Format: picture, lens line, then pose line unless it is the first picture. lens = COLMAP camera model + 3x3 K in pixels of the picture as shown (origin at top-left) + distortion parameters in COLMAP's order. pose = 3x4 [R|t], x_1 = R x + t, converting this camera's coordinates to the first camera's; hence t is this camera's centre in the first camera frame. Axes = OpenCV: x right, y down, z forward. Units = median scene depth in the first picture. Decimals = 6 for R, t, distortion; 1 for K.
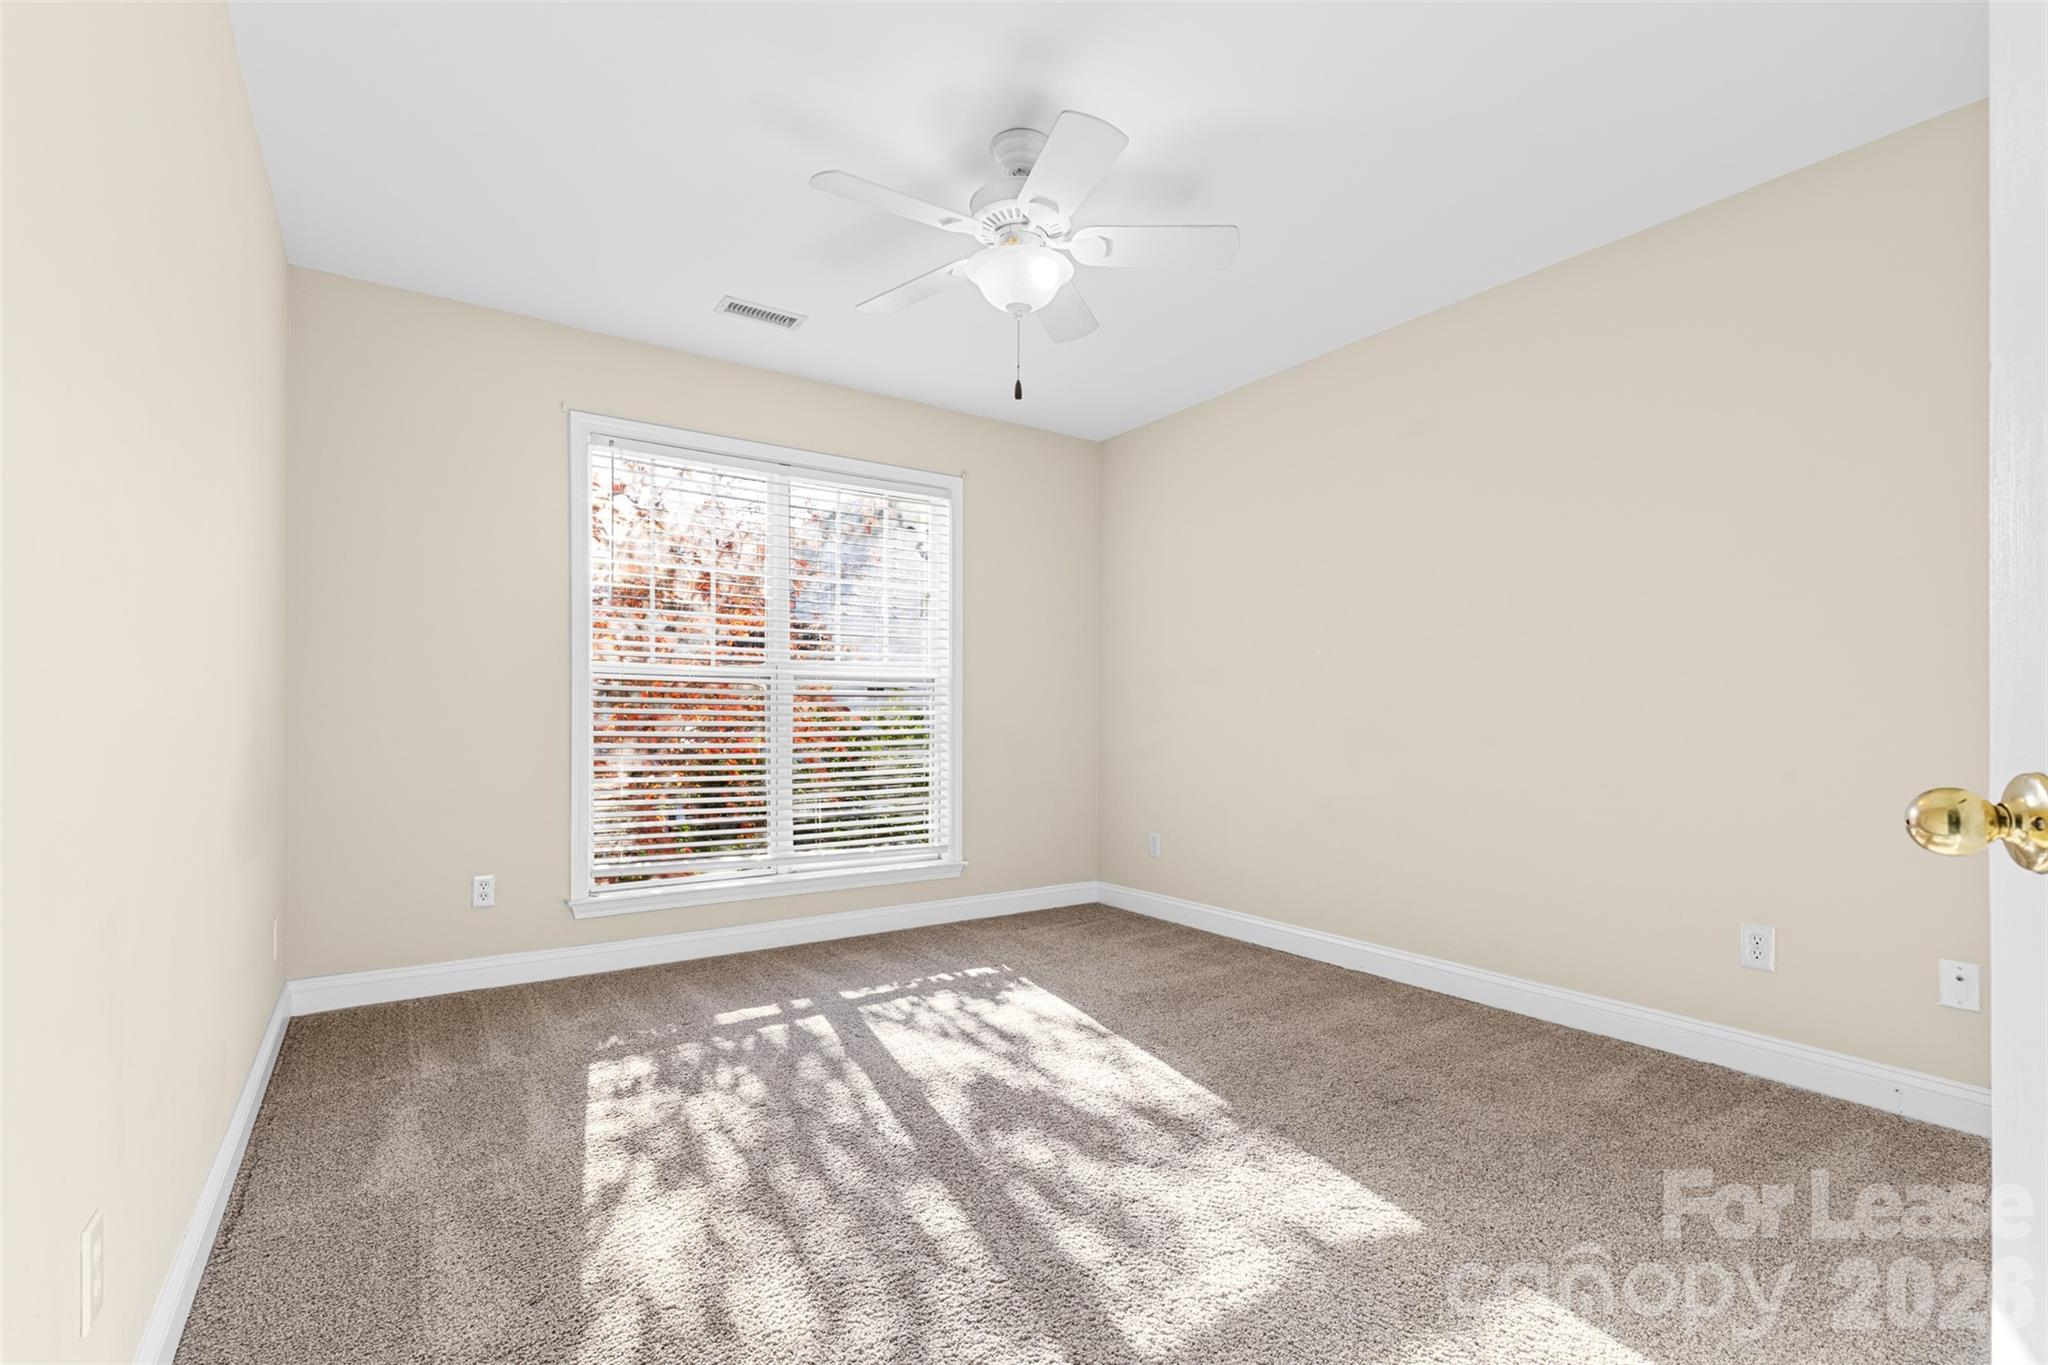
lens RADIAL K [[928.1, 0, 1024.4], [0, 928.1, 695.3], [0, 0, 1]] dist [0.008639, -0.000499]
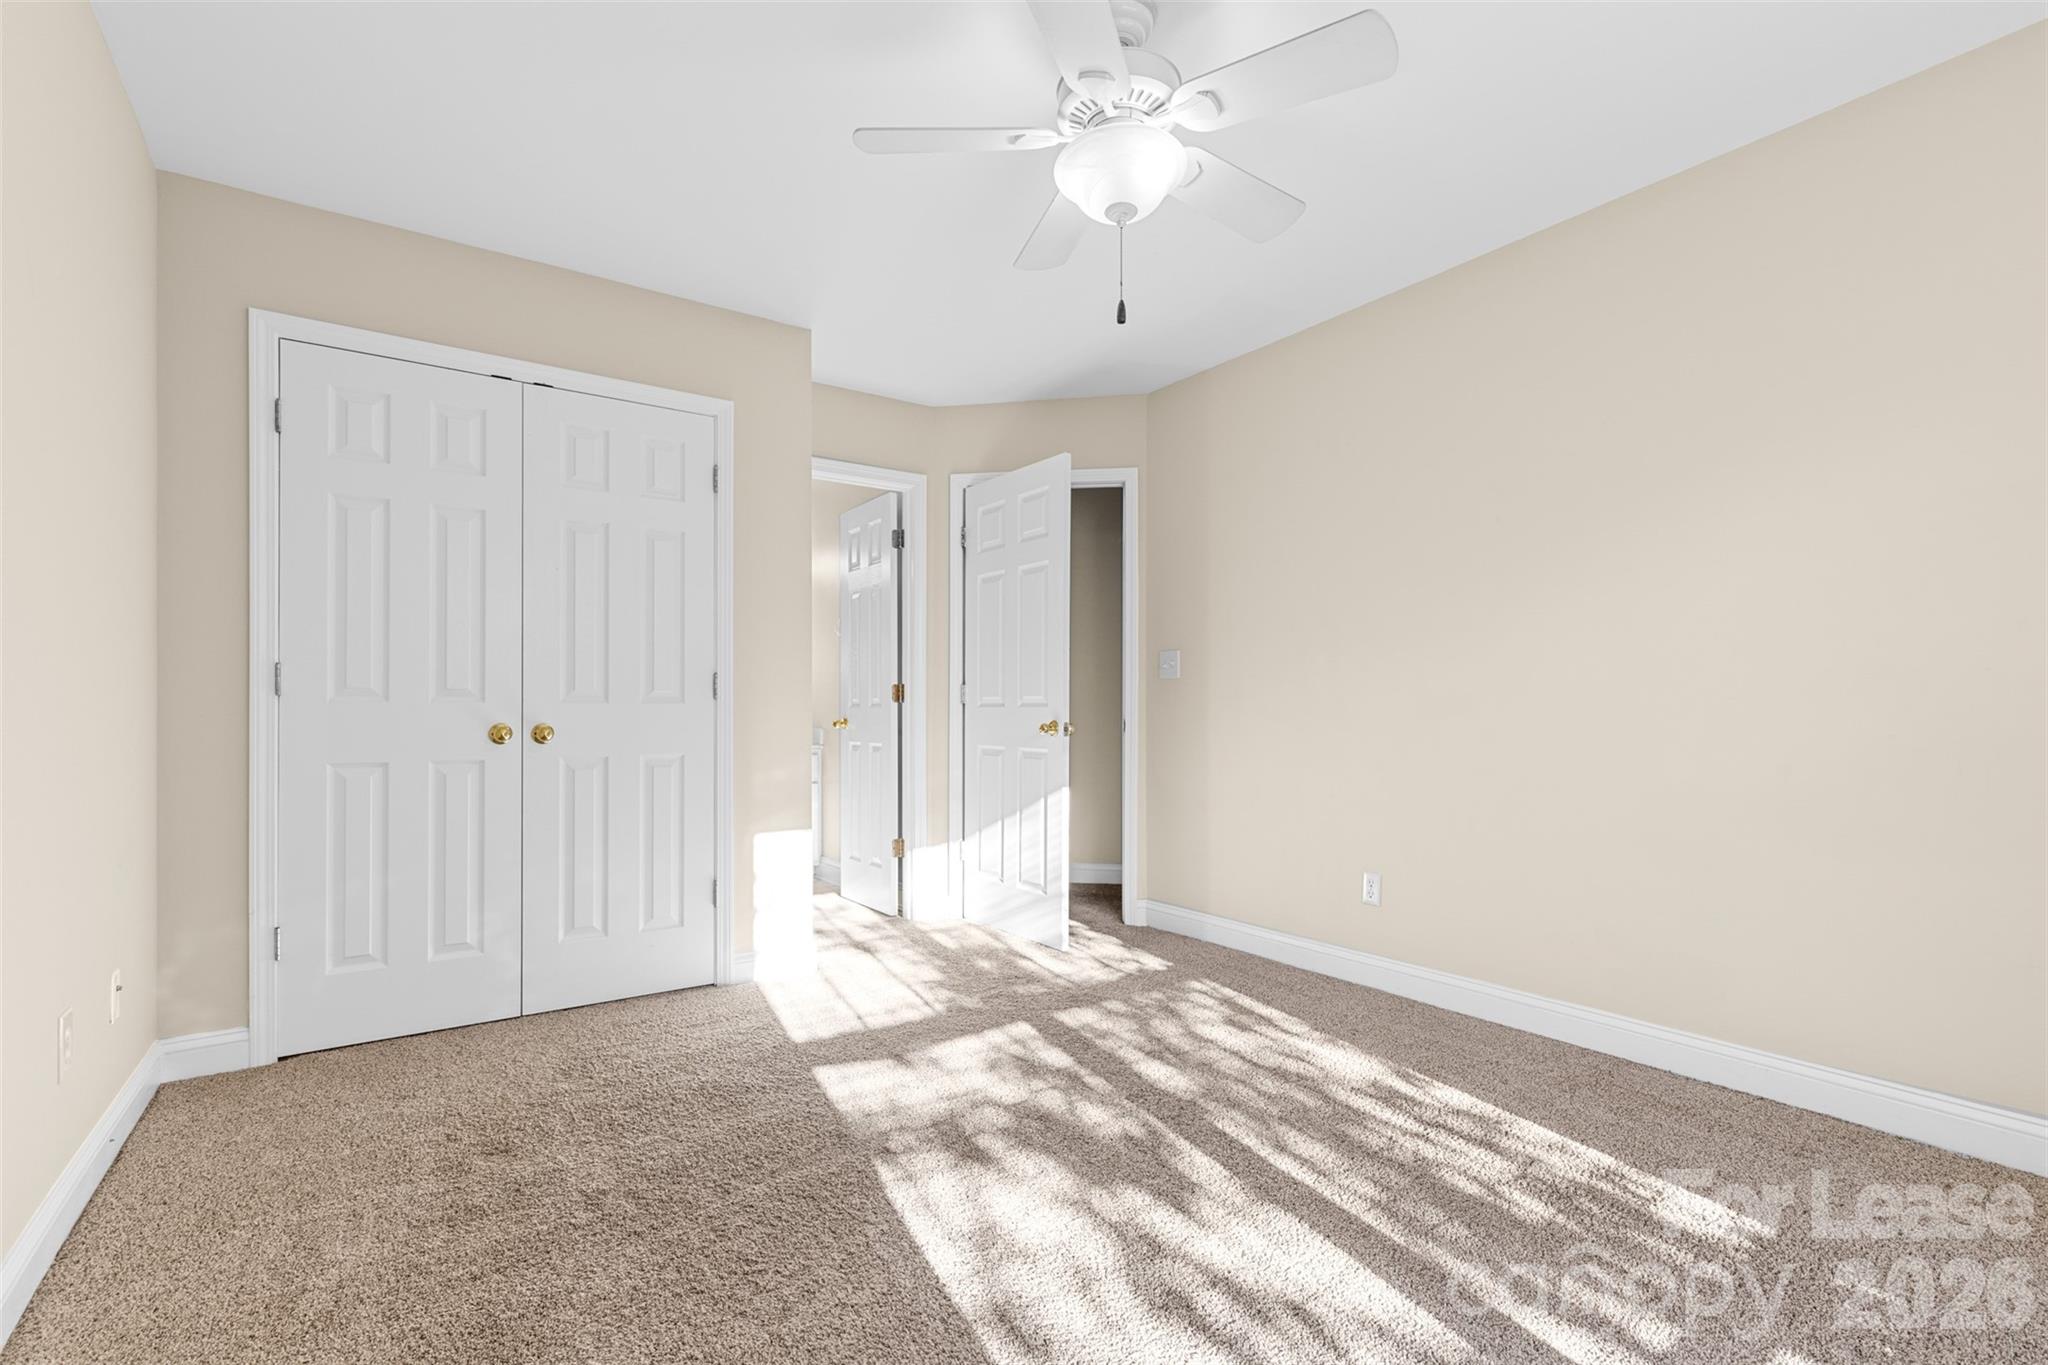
lens RADIAL K [[928.1, 0, 1023.0], [0, 928.1, 698.4], [0, 0, 1]] dist [0.008639, -0.000499]
pose [[-0.999948, -0.009006, -0.004861, 0.094057], [-0.008745, 0.998650, -0.051212, 0.059007], [0.005315, -0.051167, -0.998676, 1.893775]]
